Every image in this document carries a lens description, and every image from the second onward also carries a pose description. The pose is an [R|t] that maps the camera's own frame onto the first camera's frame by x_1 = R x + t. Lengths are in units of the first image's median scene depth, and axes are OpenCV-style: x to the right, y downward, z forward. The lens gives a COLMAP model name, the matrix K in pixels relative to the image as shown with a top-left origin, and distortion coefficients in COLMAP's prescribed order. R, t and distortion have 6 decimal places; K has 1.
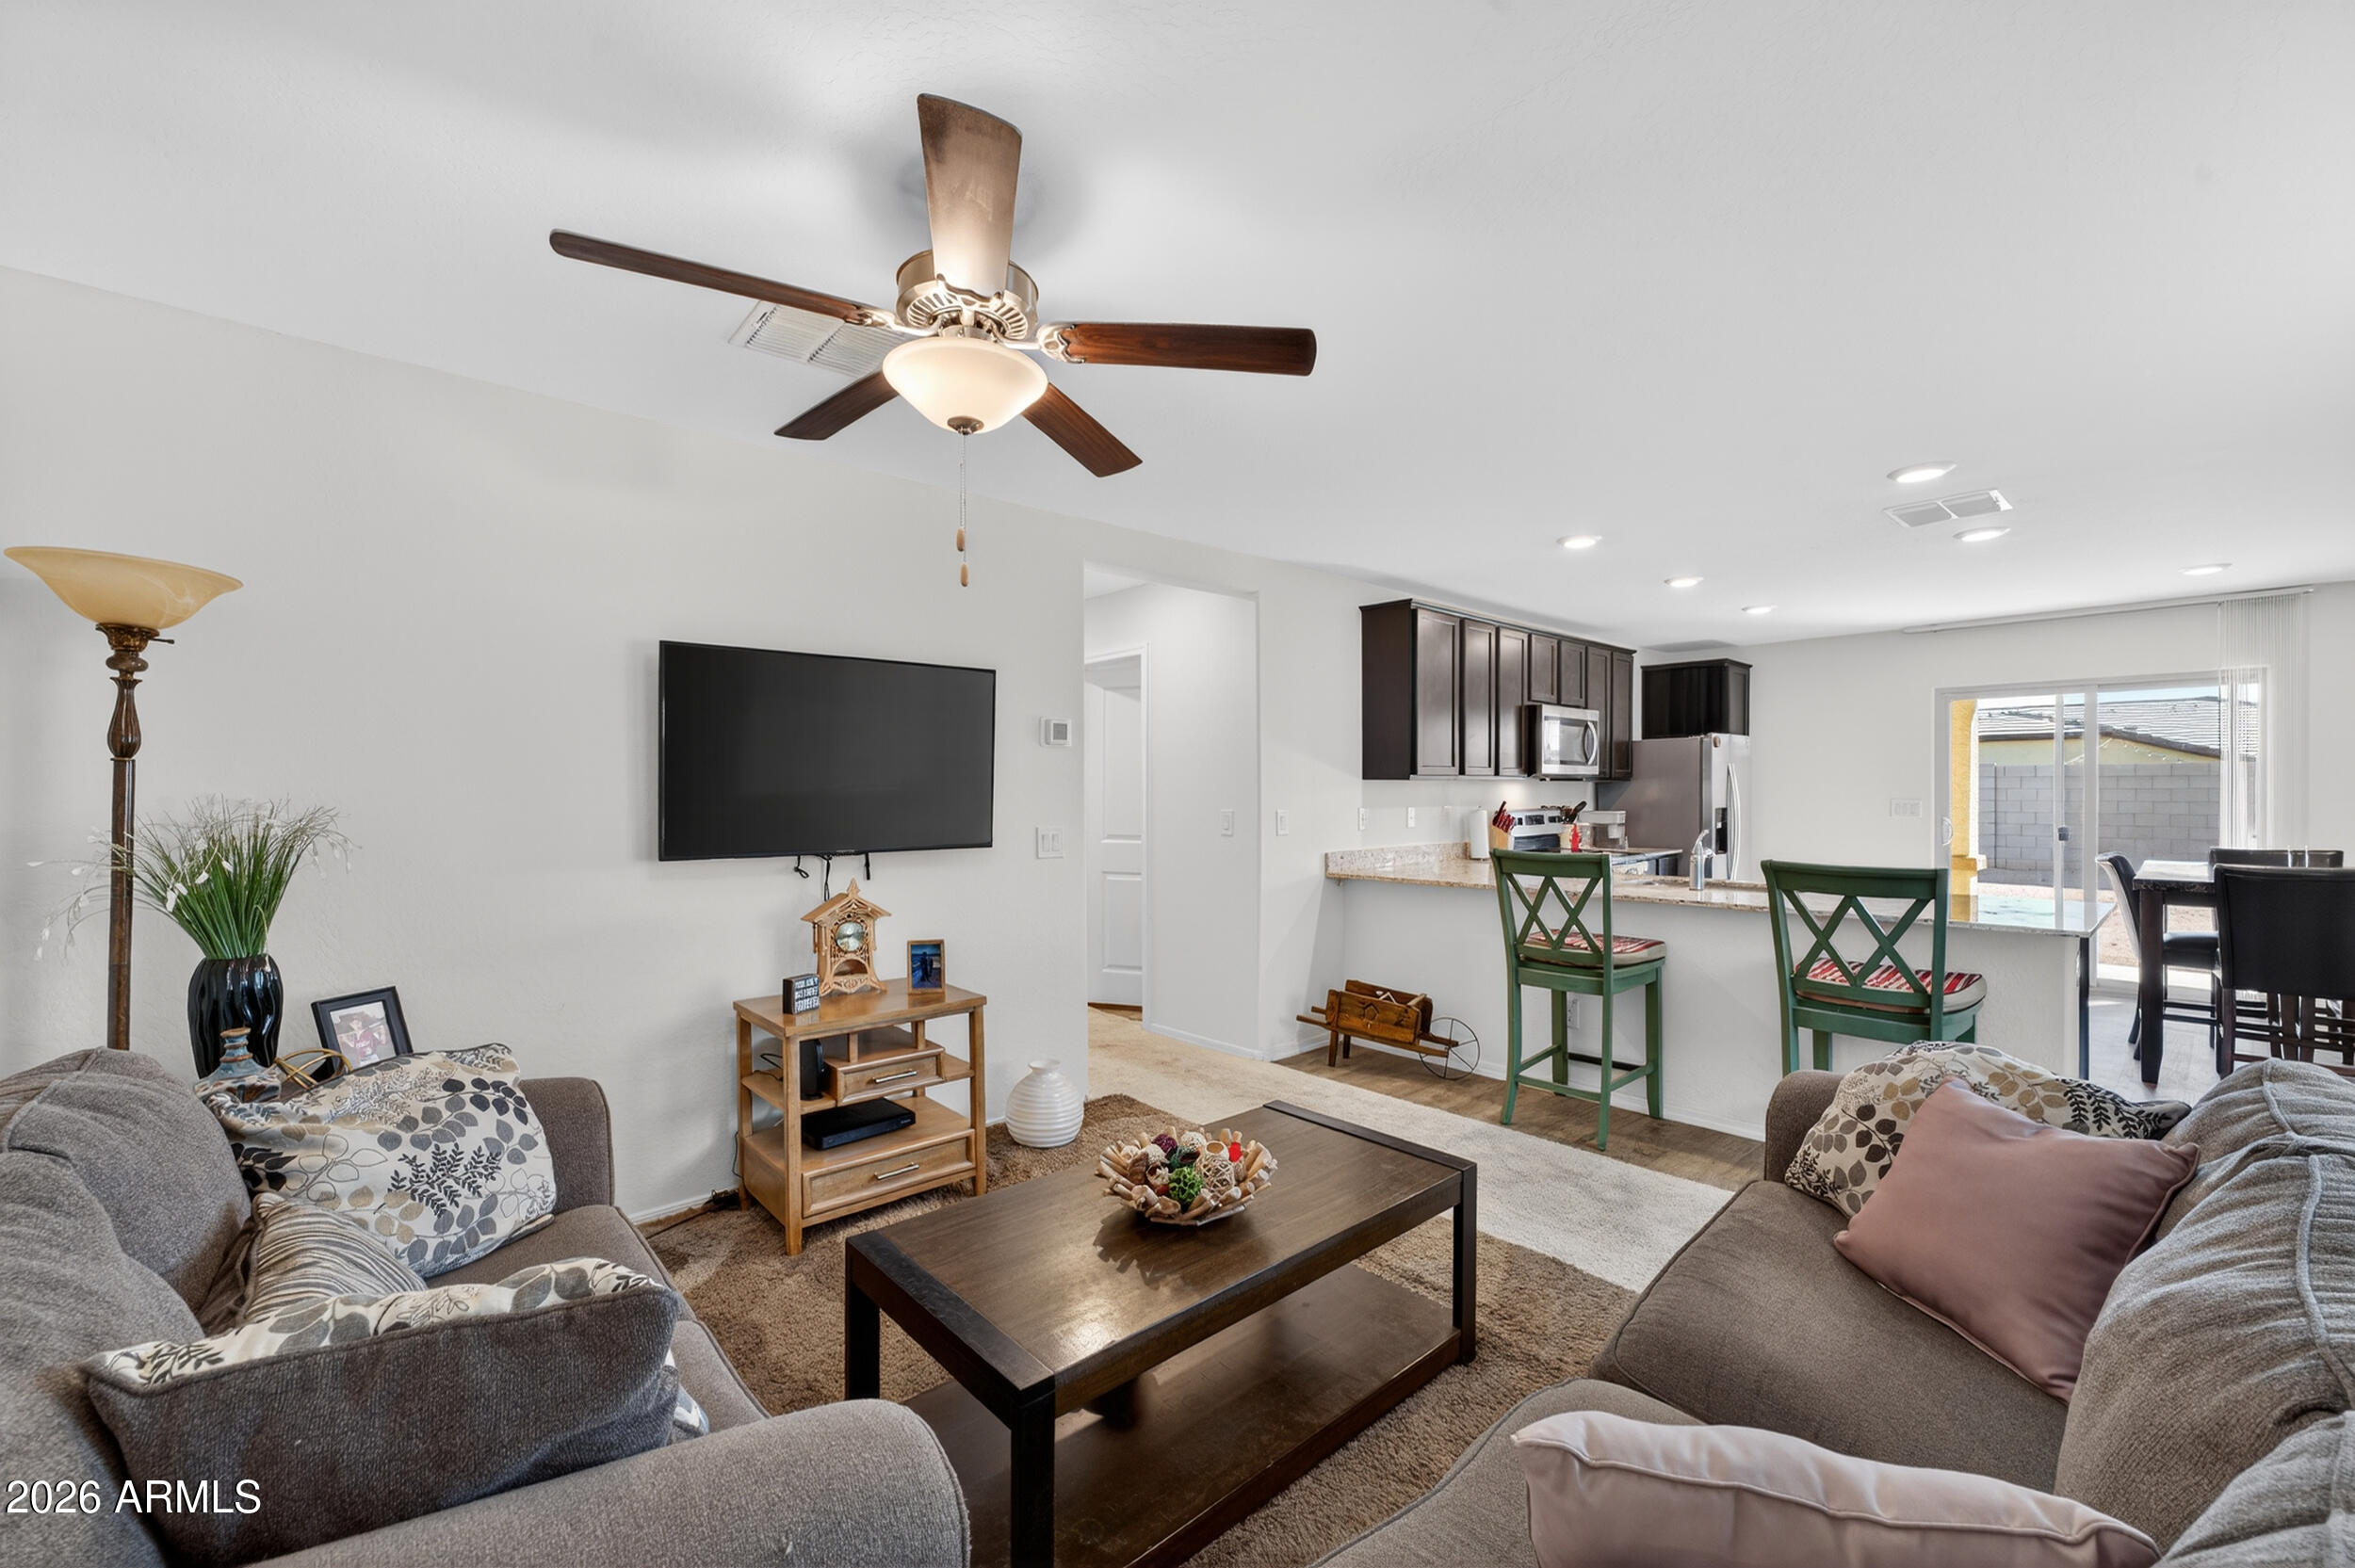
lens RADIAL K [[965.3, 0, 1177.5], [0, 965.3, 784.0], [0, 0, 1]] dist [-0.029355, 0.020759]
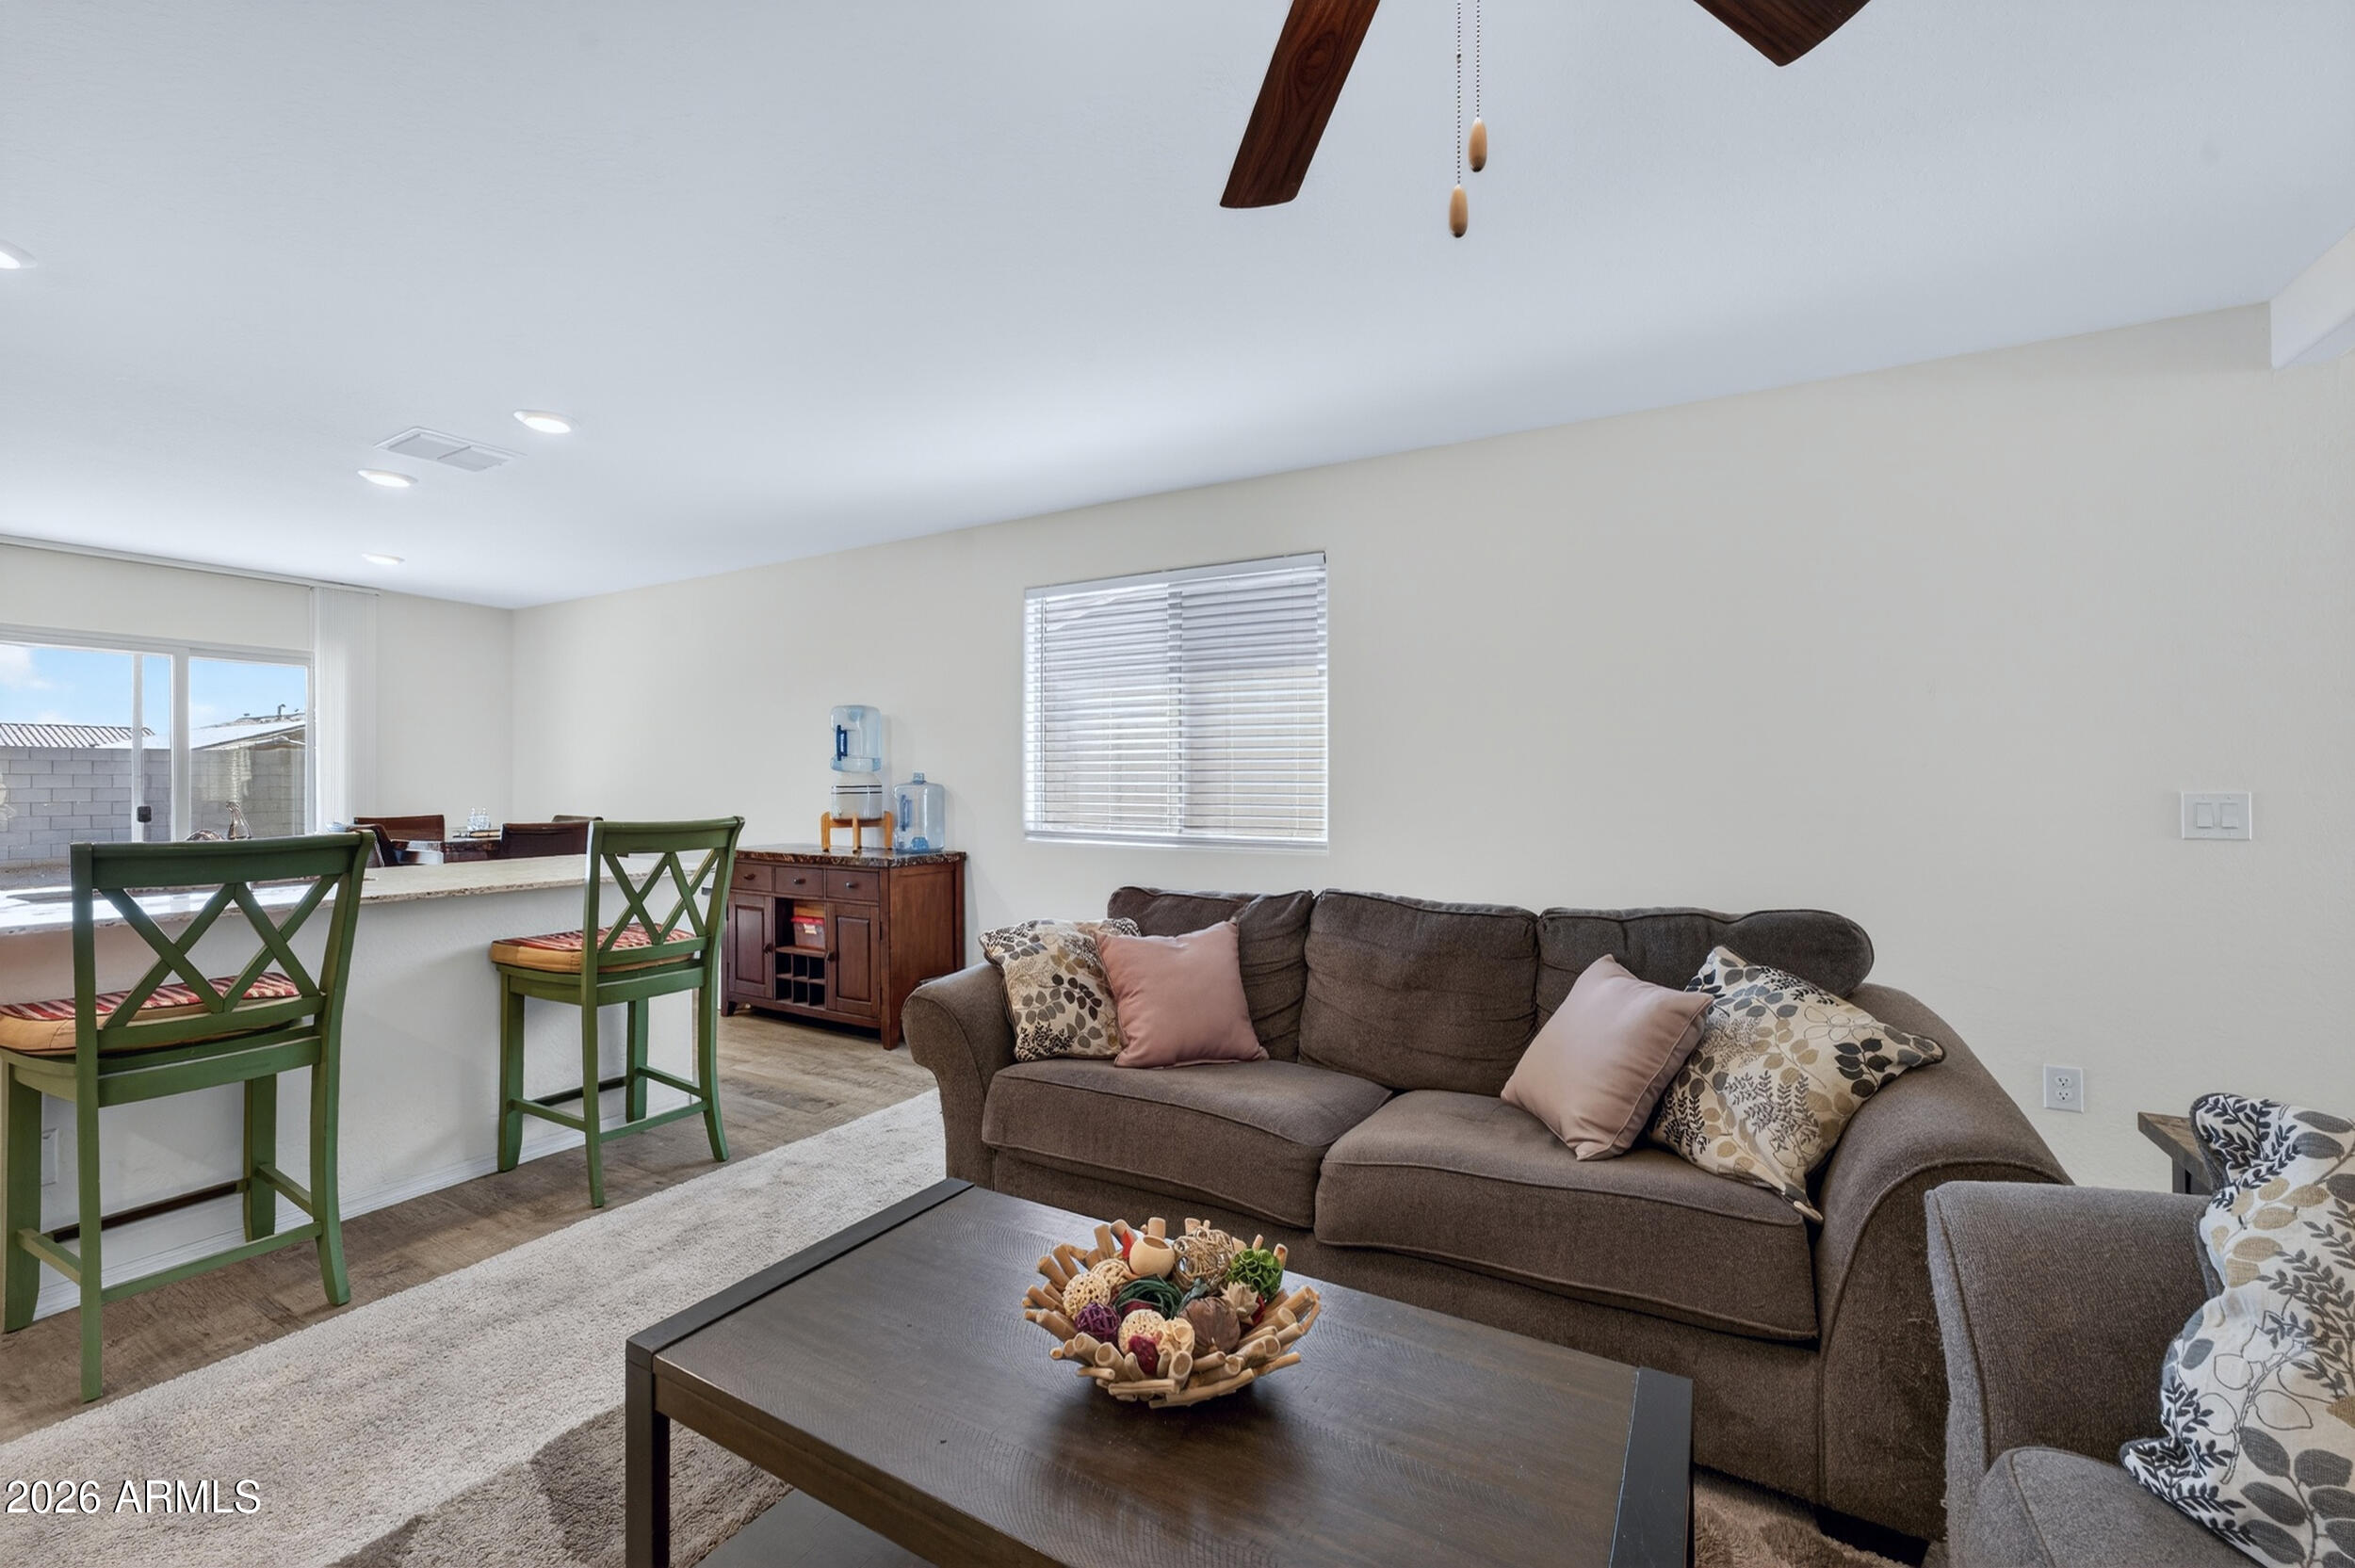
lens RADIAL K [[965.3, 0, 1177.5], [0, 965.3, 784.0], [0, 0, 1]] dist [-0.029355, 0.020759]
pose [[-0.317262, -0.003382, 0.948332, -0.323719], [-0.005960, 0.999981, 0.001572, 0.034253], [-0.948319, -0.005154, -0.317276, 0.665773]]
